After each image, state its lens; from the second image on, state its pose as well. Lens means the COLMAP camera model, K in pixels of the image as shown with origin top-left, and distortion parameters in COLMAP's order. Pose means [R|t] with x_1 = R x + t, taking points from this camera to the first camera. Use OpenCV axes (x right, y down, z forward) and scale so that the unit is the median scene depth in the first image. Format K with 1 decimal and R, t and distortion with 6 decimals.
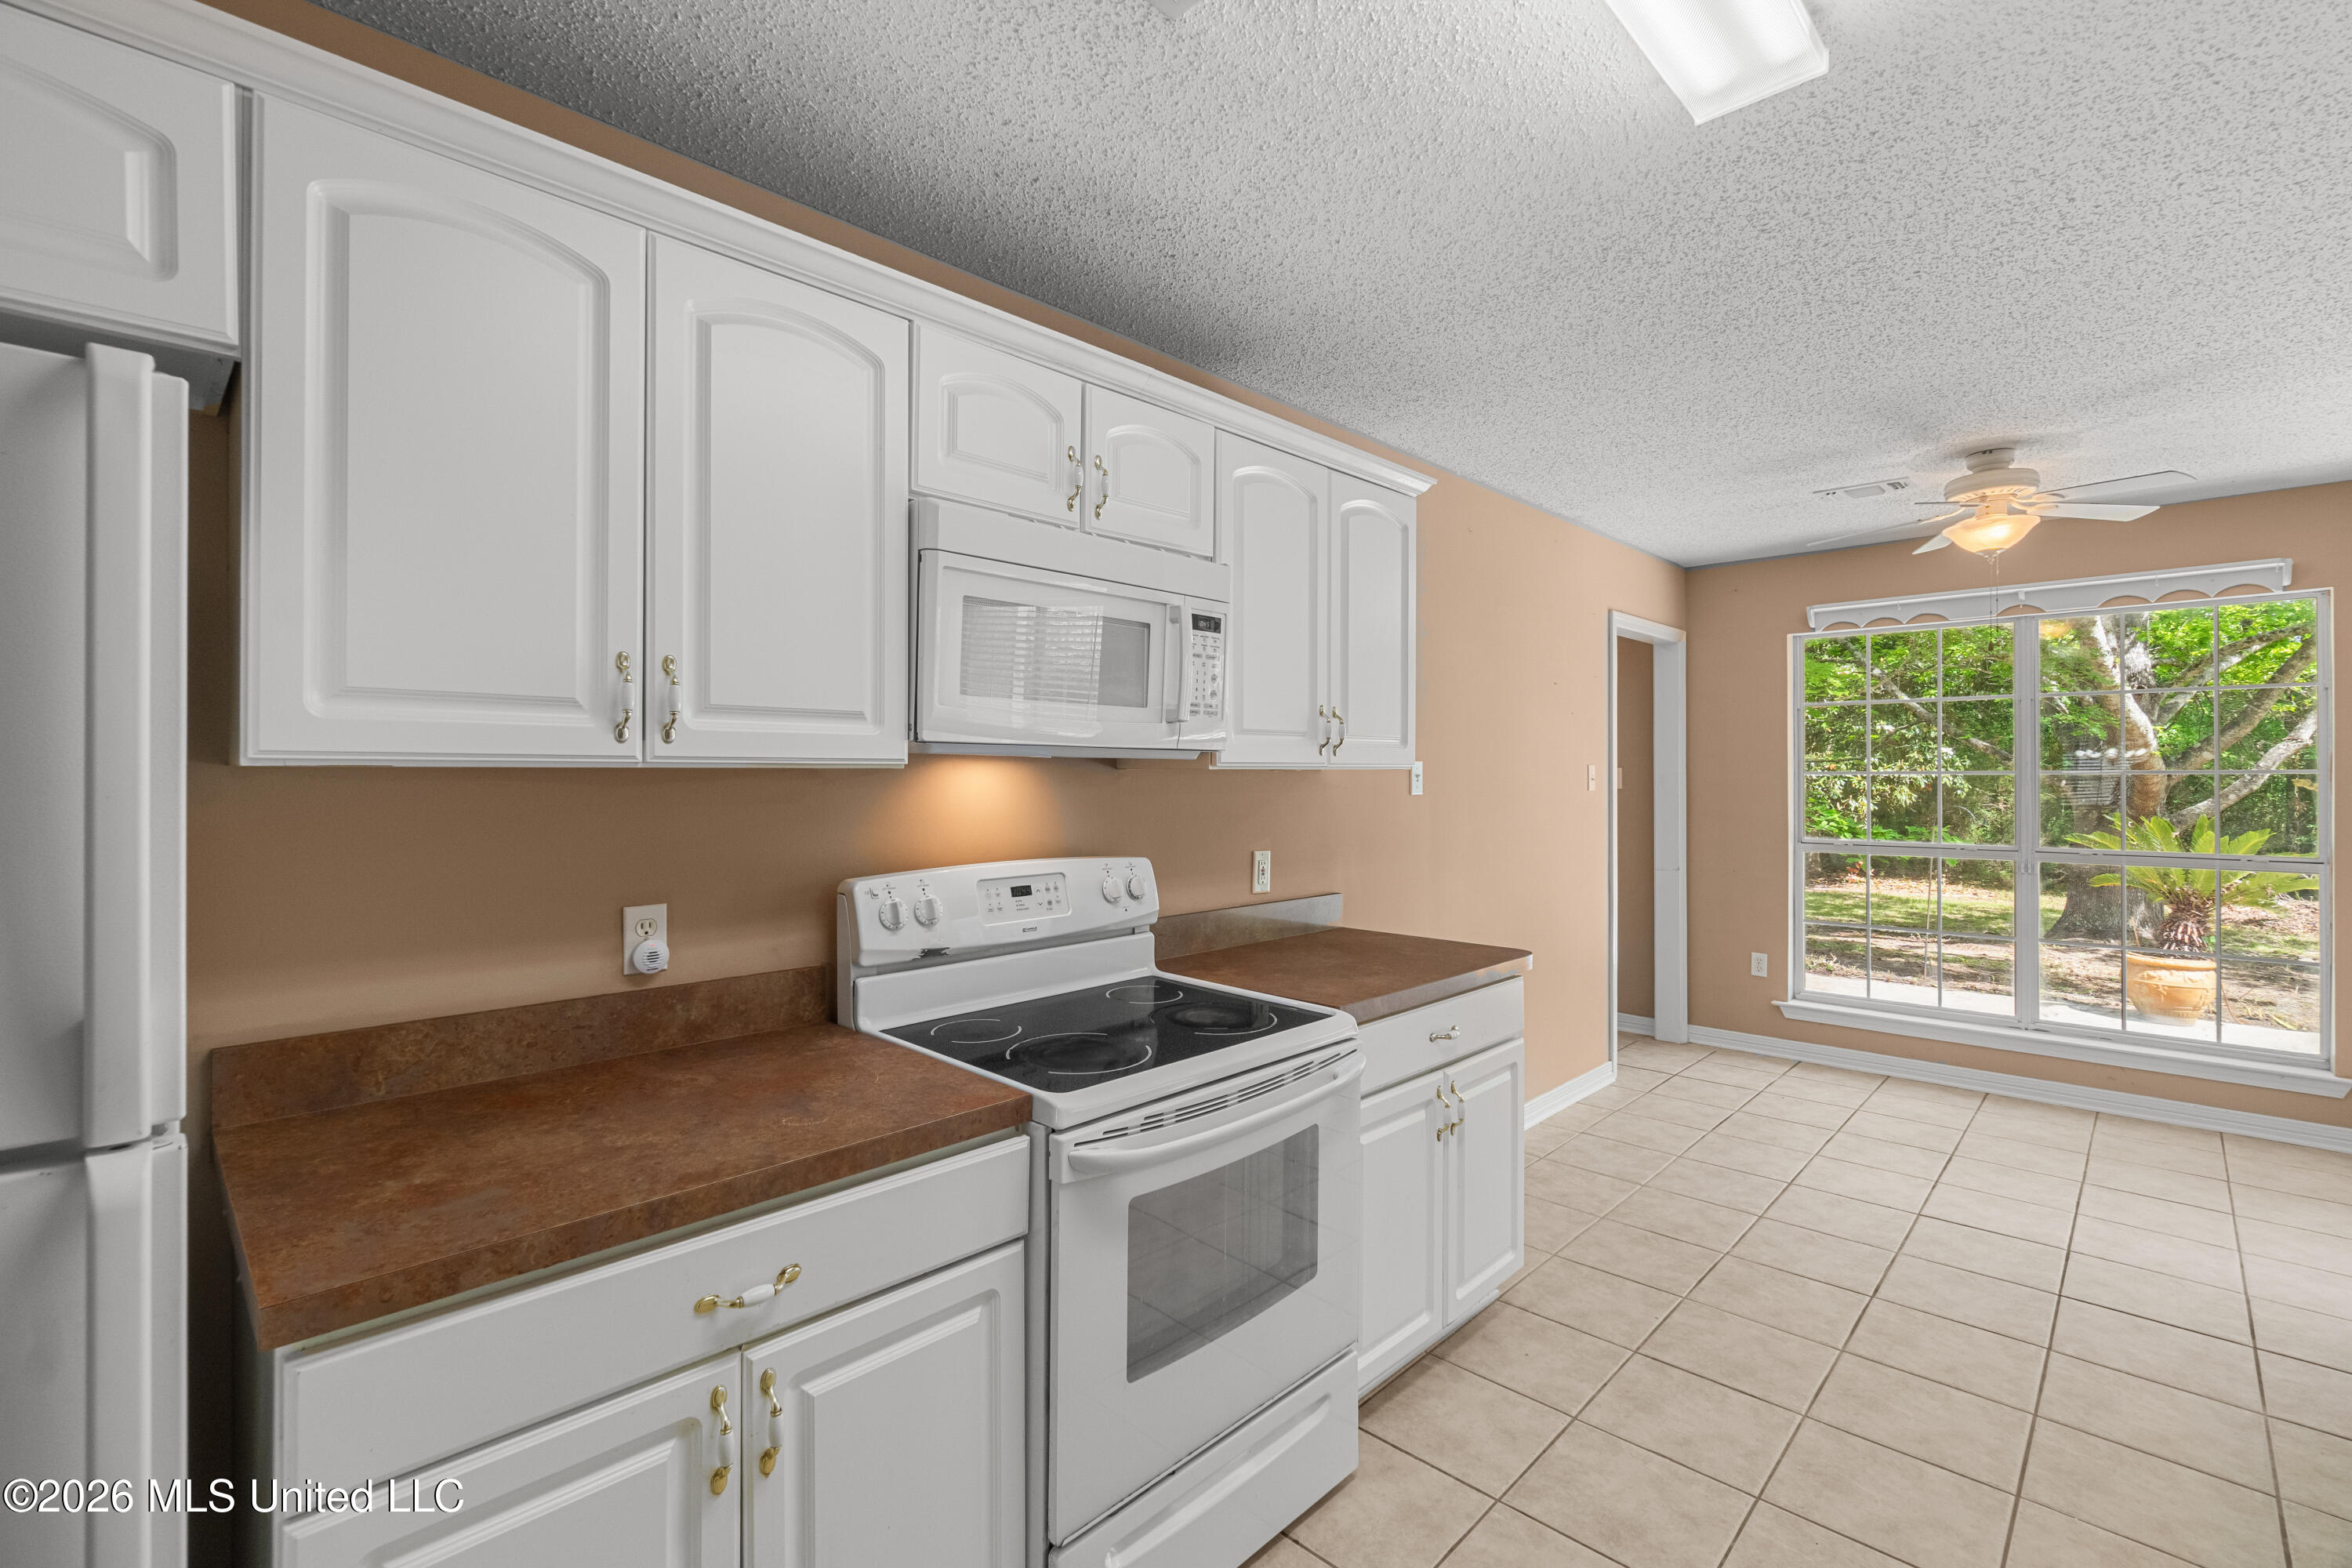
lens RADIAL K [[1023.3, 0, 1165.4], [0, 1023.3, 779.1], [0, 0, 1]] dist [-0.004522, 0.001289]
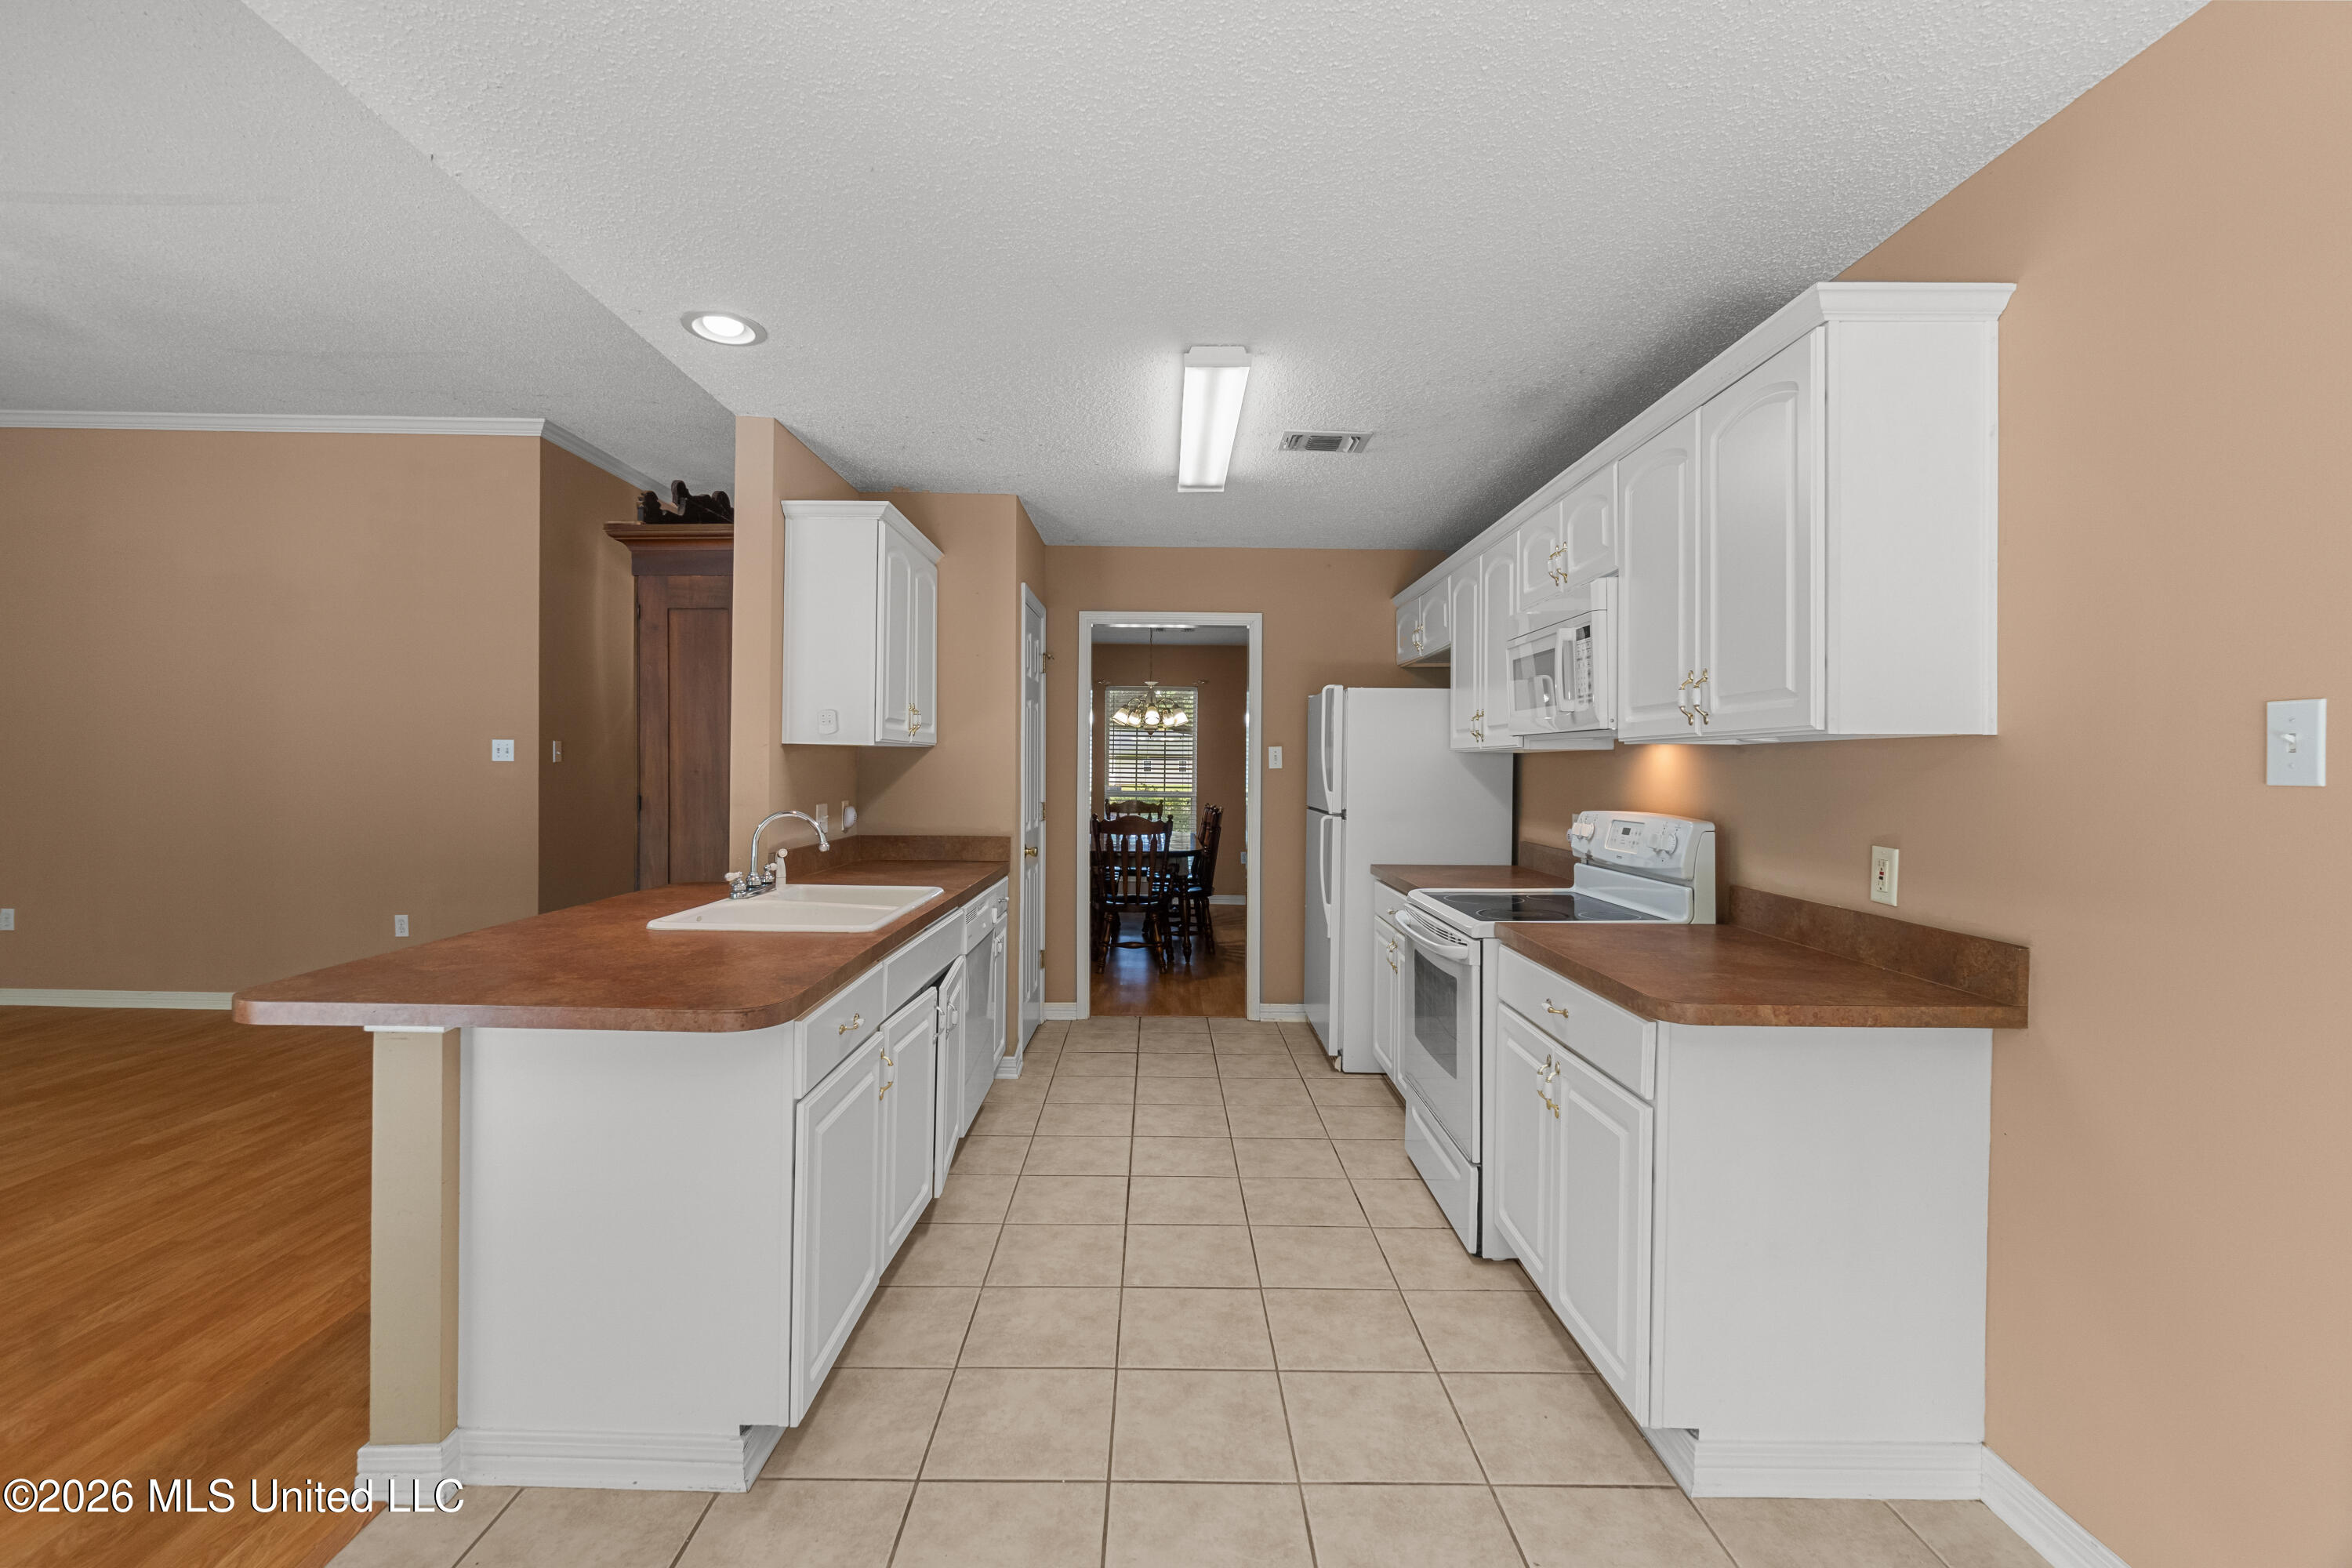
lens RADIAL K [[1023.3, 0, 1155.7], [0, 1023.3, 775.4], [0, 0, 1]] dist [-0.004522, 0.001289]
pose [[-0.714553, 0.001758, -0.699579, 1.257034], [-0.009789, 0.999874, 0.012511, 0.016824], [0.699512, 0.015788, -0.714446, 1.454746]]
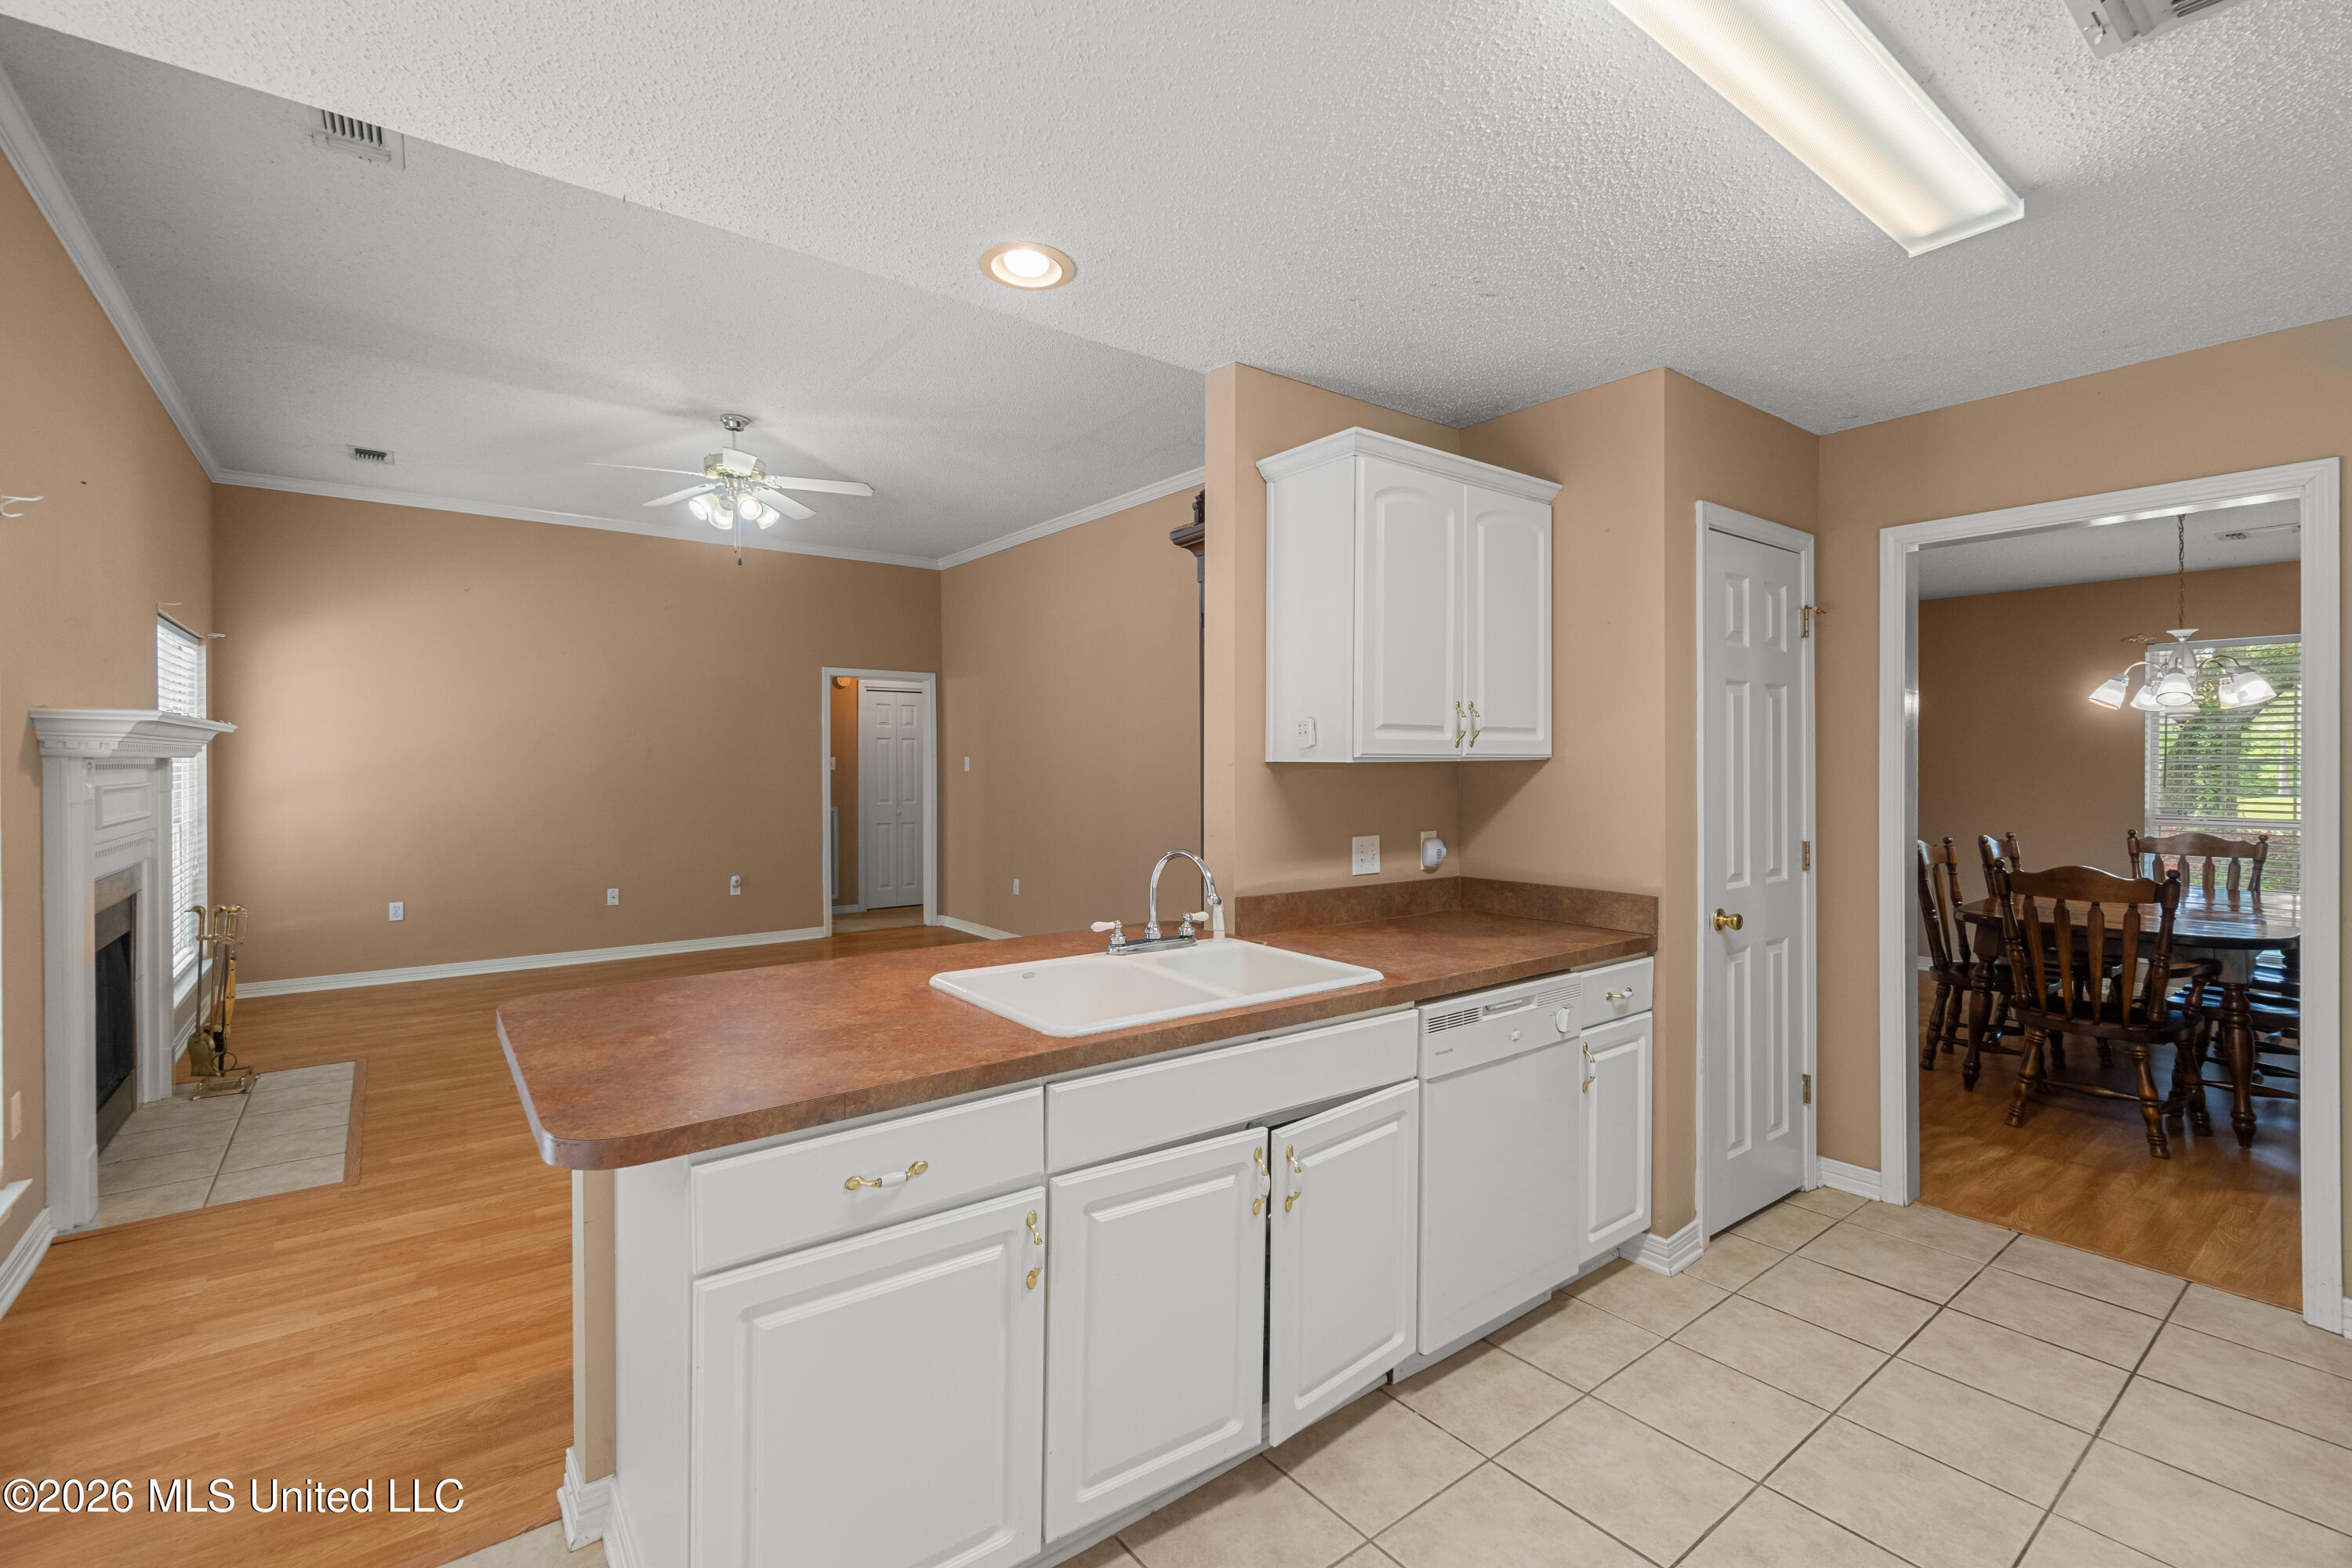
lens RADIAL K [[1023.3, 0, 1166.5], [0, 1023.3, 772.3], [0, 0, 1]] dist [-0.004522, 0.001289]
pose [[-0.989262, 0.000668, 0.146153, 0.534823], [0.001910, 0.999963, 0.008353, -0.003476], [-0.146142, 0.008543, -0.989227, 1.212521]]
